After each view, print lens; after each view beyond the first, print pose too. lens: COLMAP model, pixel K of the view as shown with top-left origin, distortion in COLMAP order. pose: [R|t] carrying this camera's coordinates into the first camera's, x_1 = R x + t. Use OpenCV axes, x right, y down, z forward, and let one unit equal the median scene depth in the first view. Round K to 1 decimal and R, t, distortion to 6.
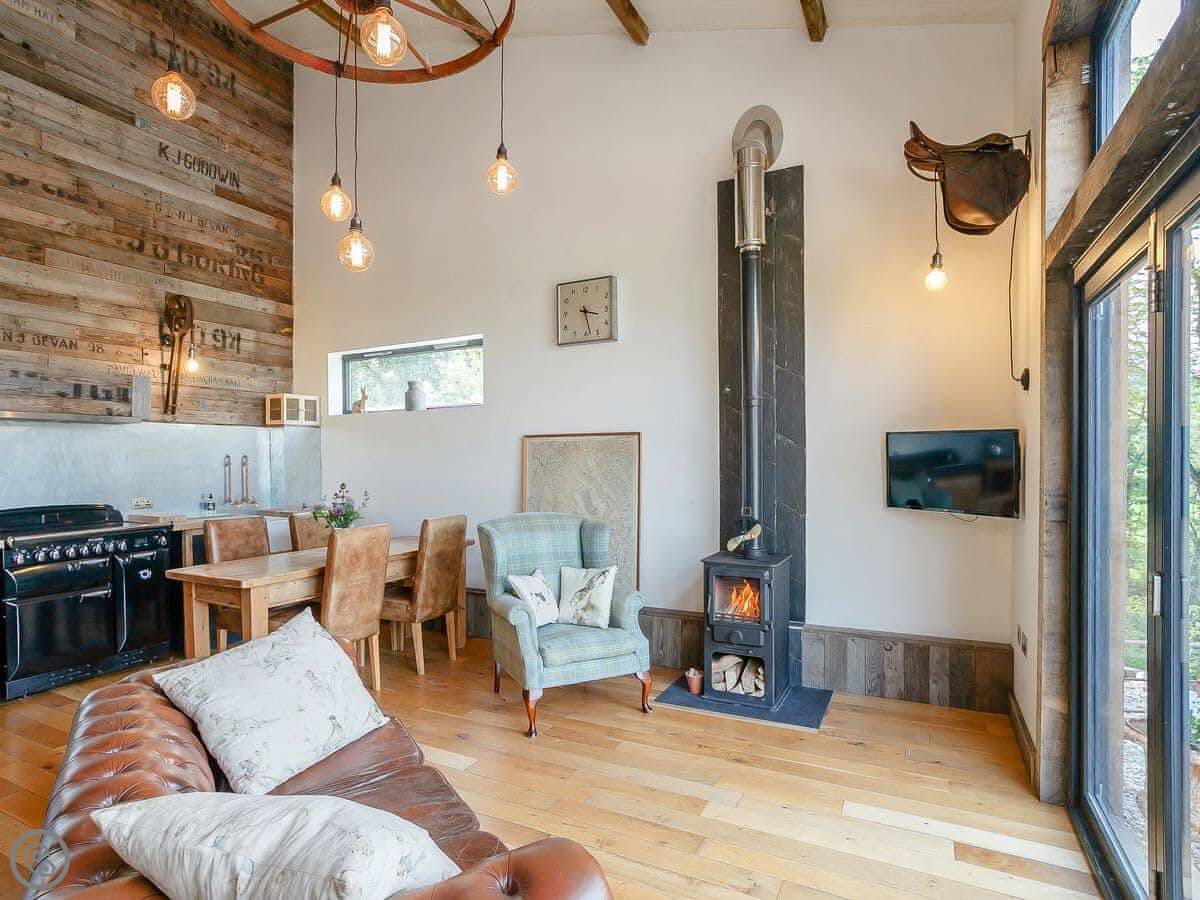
lens RADIAL K [[661.1, 0, 588.8], [0, 661.1, 465.0], [0, 0, 1]] dist [-0.062831, 0.042262]
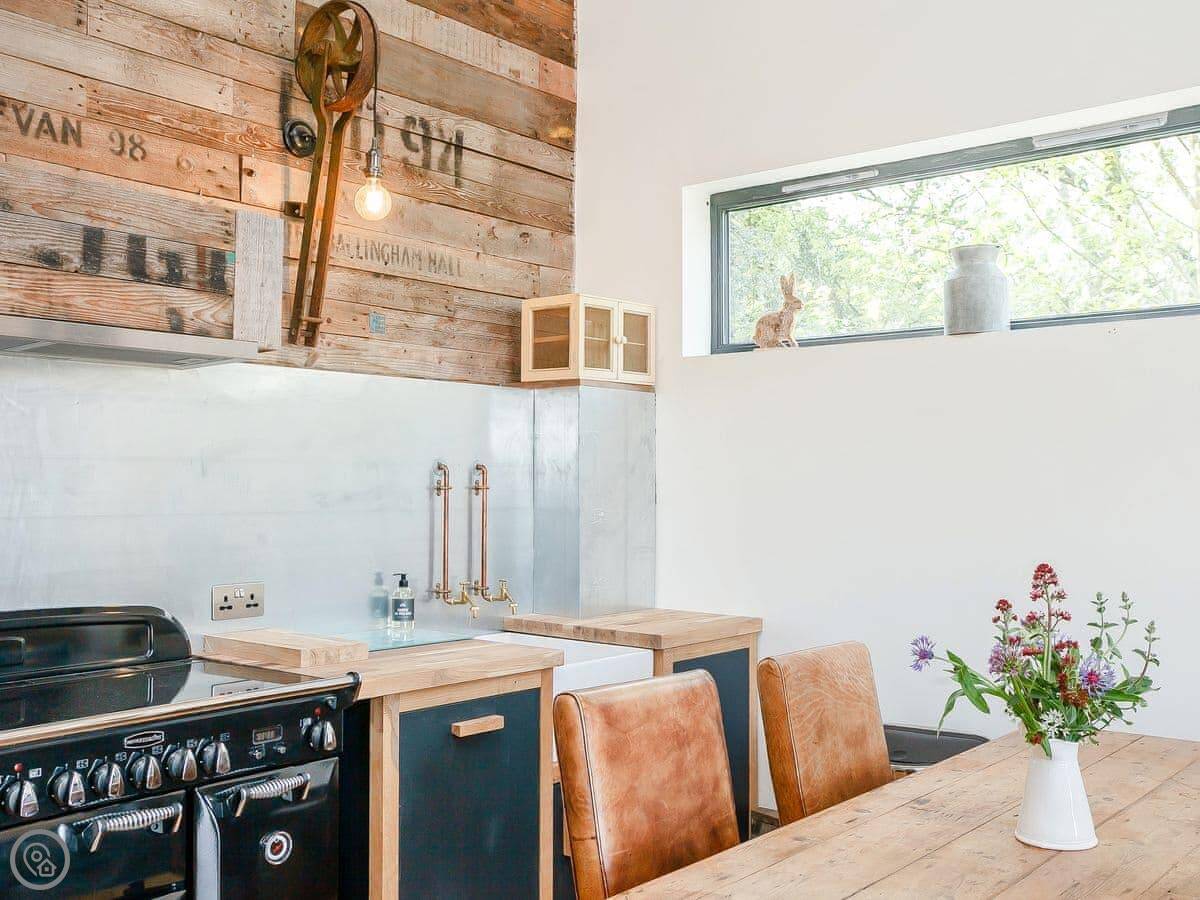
lens RADIAL K [[1211.4, 0, 600.0], [0, 1211.4, 450.0], [0, 0, 1]] dist [0.017269, 0.025322]
pose [[0.978075, 0.003052, -0.208231, -0.416790], [-0.011078, 0.999239, -0.037390, 0.001901], [0.207959, 0.038877, 0.977365, 0.465087]]
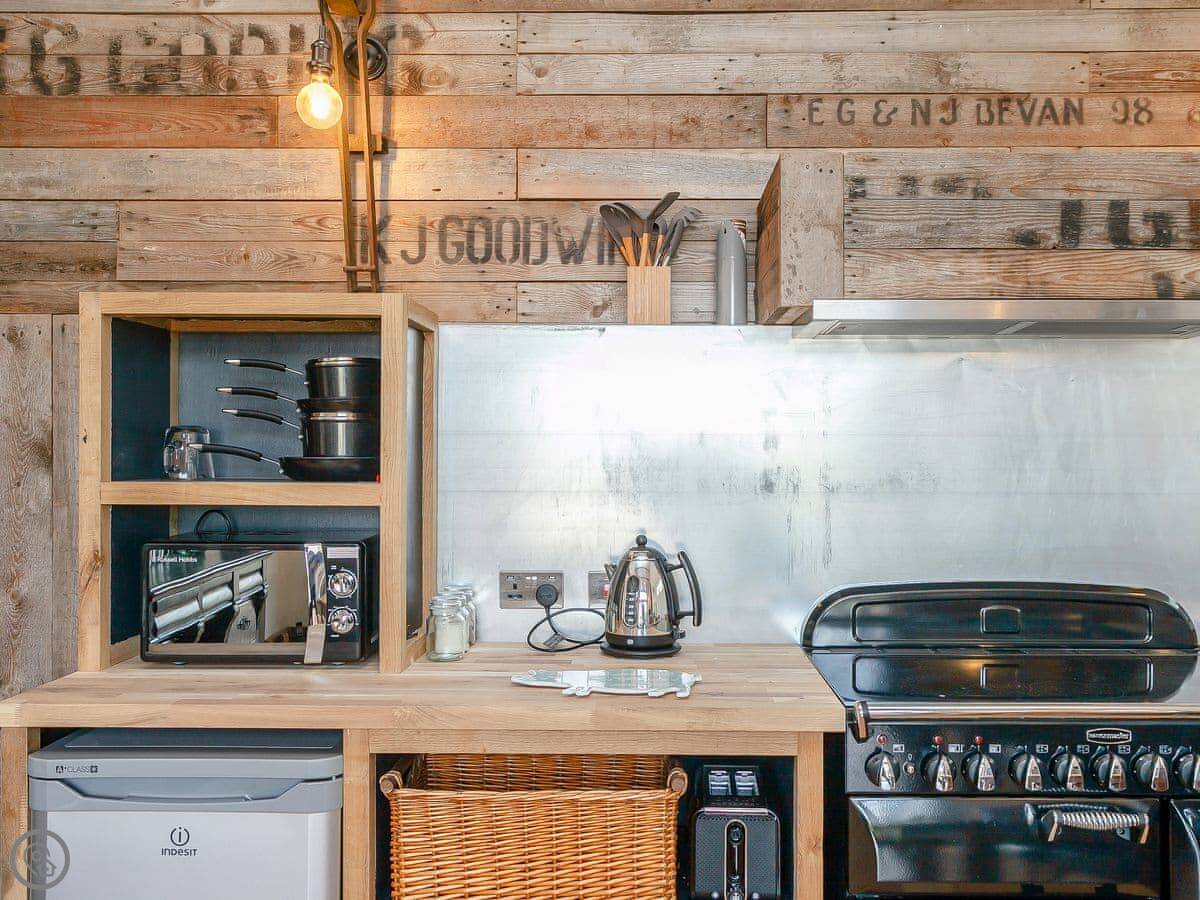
lens RADIAL K [[1071.3, 0, 641.2], [0, 1071.3, 454.6], [0, 0, 1]] dist [0.002310, 0.013712]
pose [[0.456051, 0.012947, -0.889860, -0.418815], [-0.016507, 0.999845, 0.006087, -0.004190], [0.889801, 0.011913, 0.456194, 0.572240]]
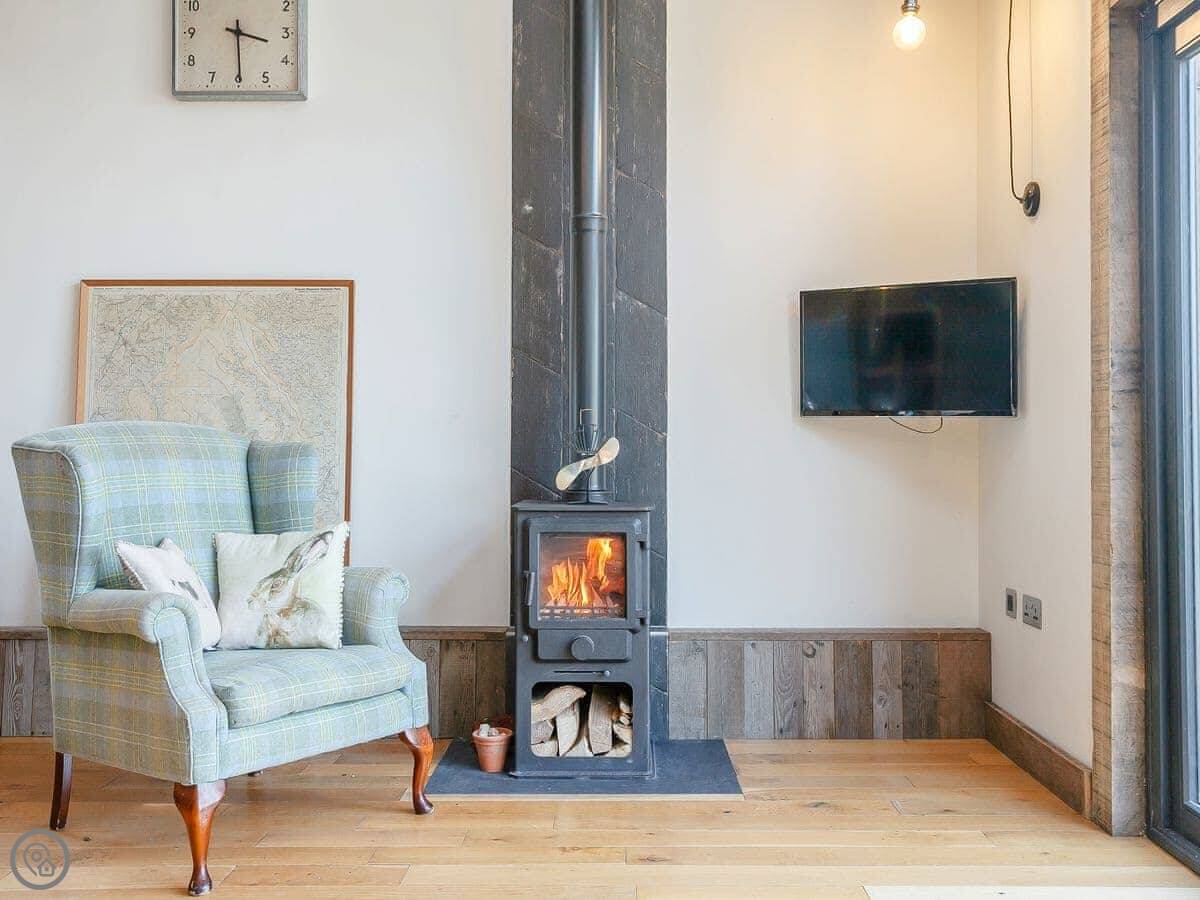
lens RADIAL K [[1135.9, 0, 619.6], [0, 1135.9, 416.9], [0, 0, 1]] dist [-0.008883, 0.002590]
pose [[0.882734, 0.025280, 0.469192, -0.156332], [-0.002778, 0.998815, -0.048589, 0.101799], [-0.469865, 0.041588, 0.881758, 0.141416]]
